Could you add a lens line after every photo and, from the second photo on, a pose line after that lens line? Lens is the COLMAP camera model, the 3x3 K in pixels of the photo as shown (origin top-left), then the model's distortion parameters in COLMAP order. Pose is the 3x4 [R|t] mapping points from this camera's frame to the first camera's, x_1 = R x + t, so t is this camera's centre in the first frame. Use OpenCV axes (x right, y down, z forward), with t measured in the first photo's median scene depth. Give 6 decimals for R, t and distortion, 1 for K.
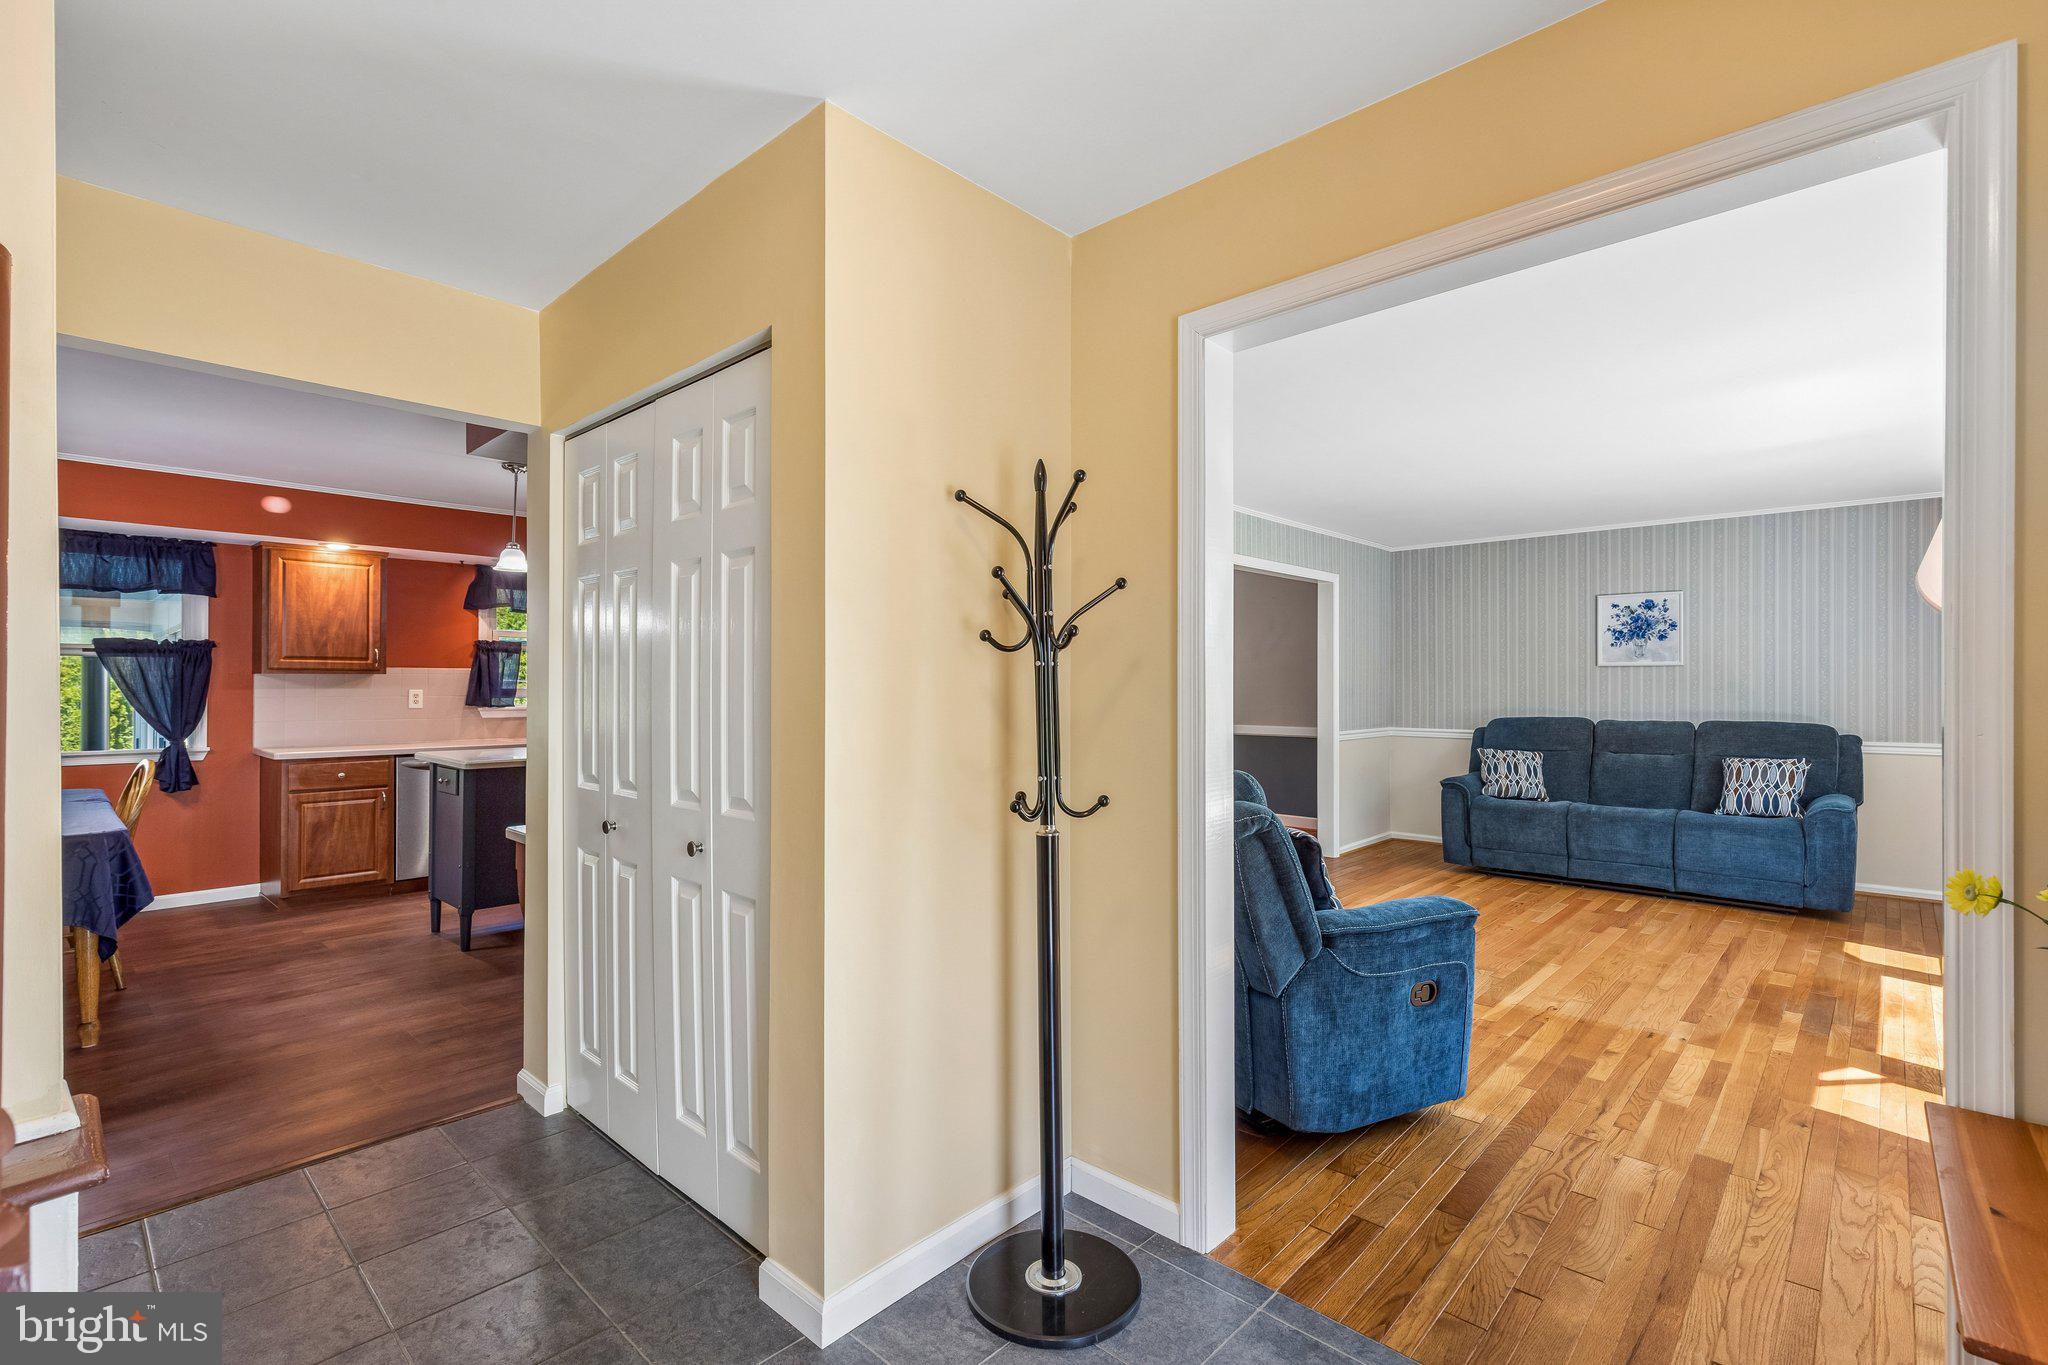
lens RADIAL K [[944.5, 0, 1021.0], [0, 944.5, 678.1], [0, 0, 1]] dist [-0.000528, -0.000221]
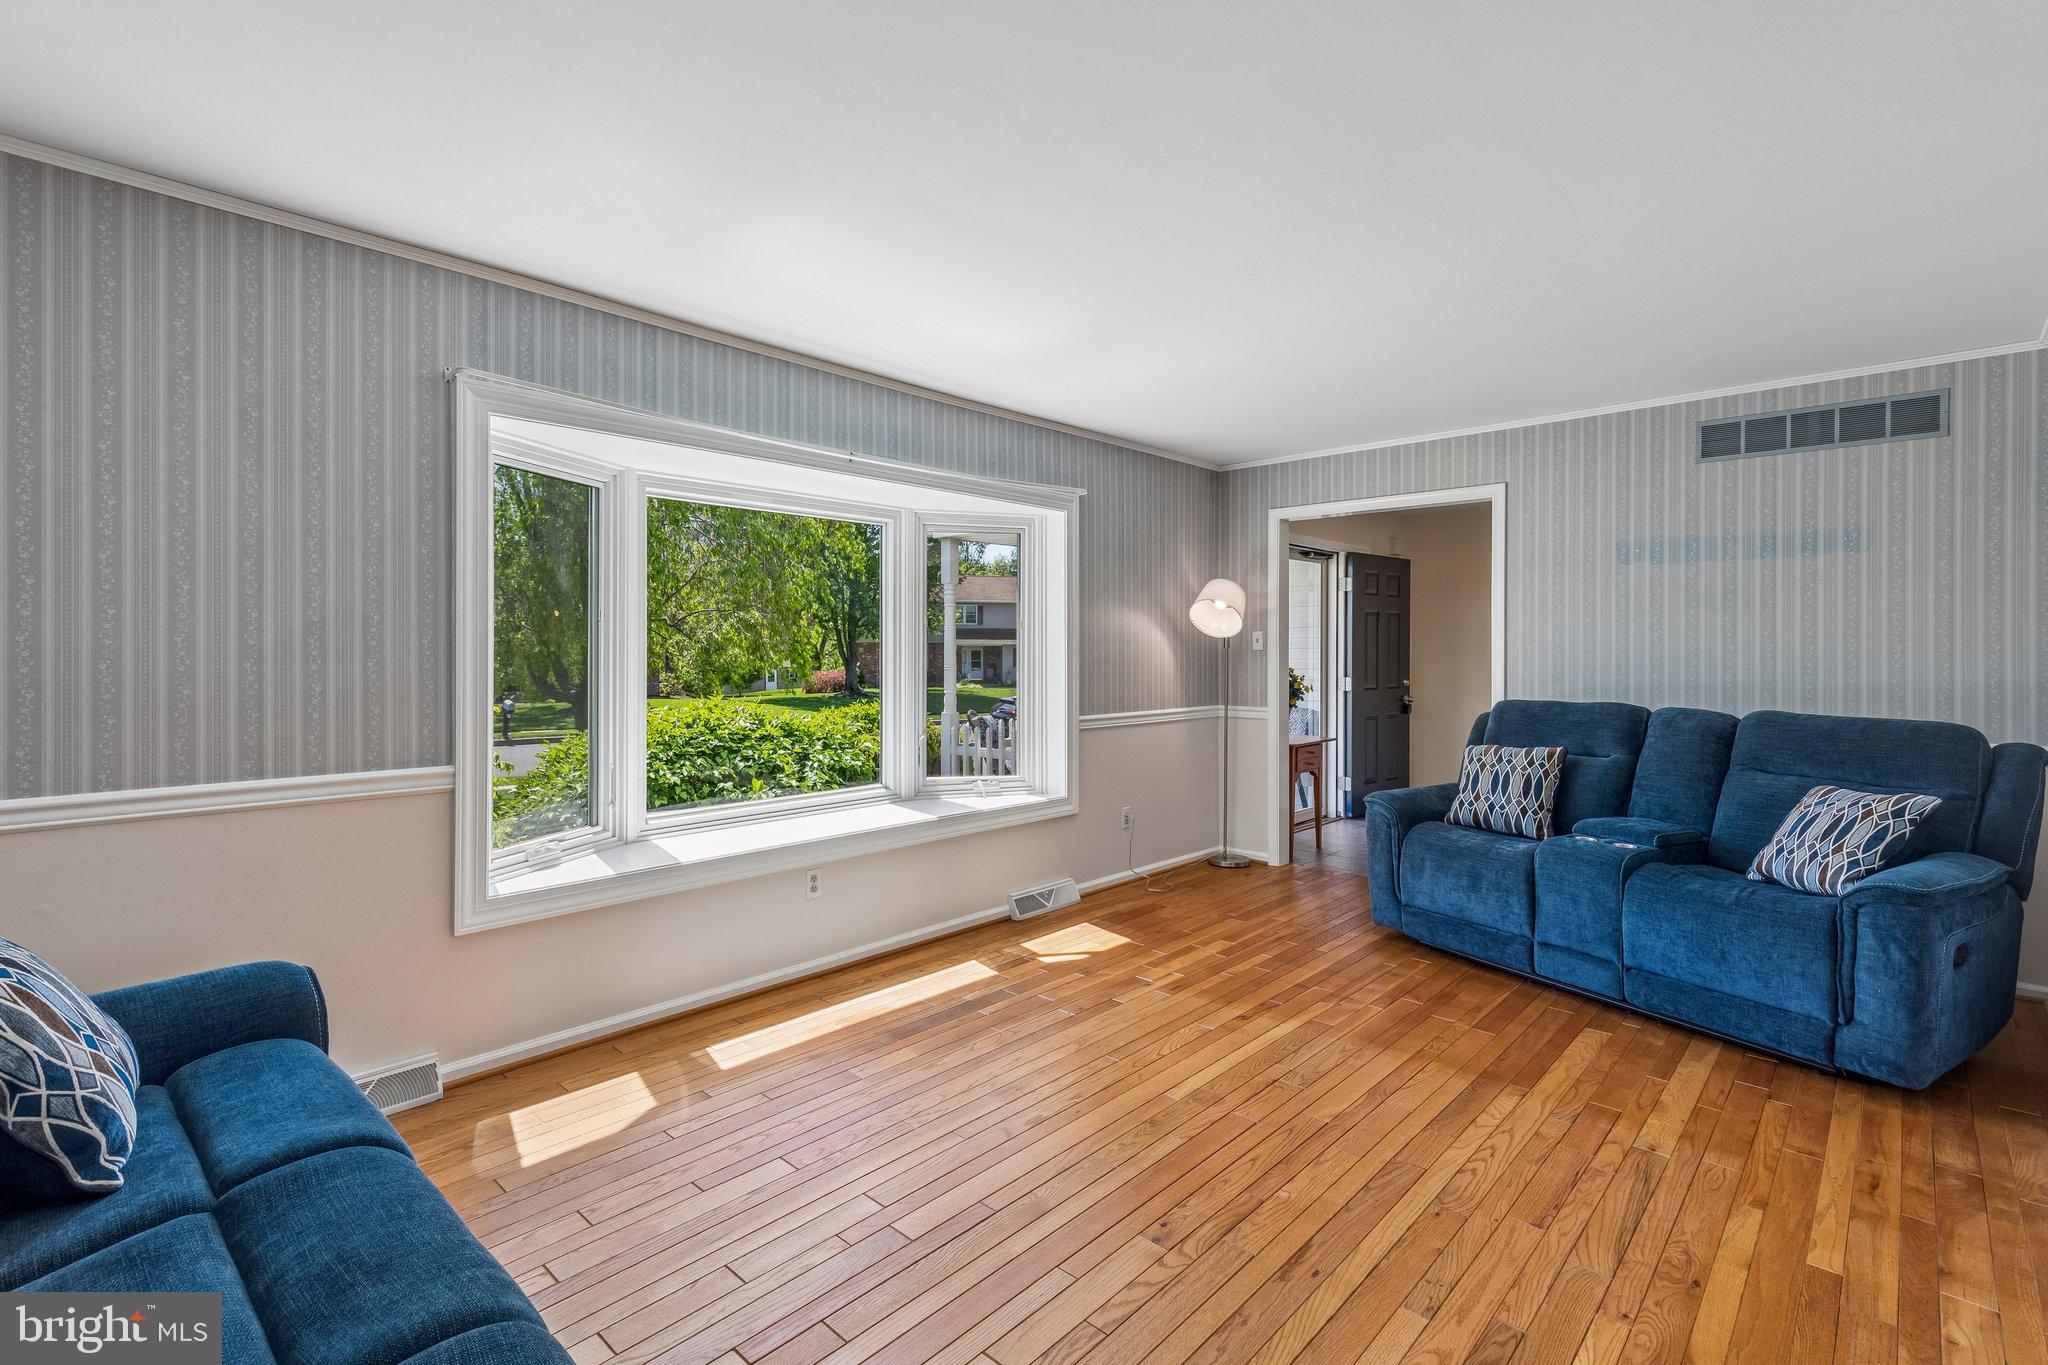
lens RADIAL K [[944.5, 0, 1021.4], [0, 944.5, 668.2], [0, 0, 1]] dist [-0.000528, -0.000221]
pose [[-0.999970, 0.002635, -0.007265, 0.848510], [0.002631, 0.999996, 0.000612, 0.029160], [0.007266, 0.000593, -0.999973, 2.042574]]
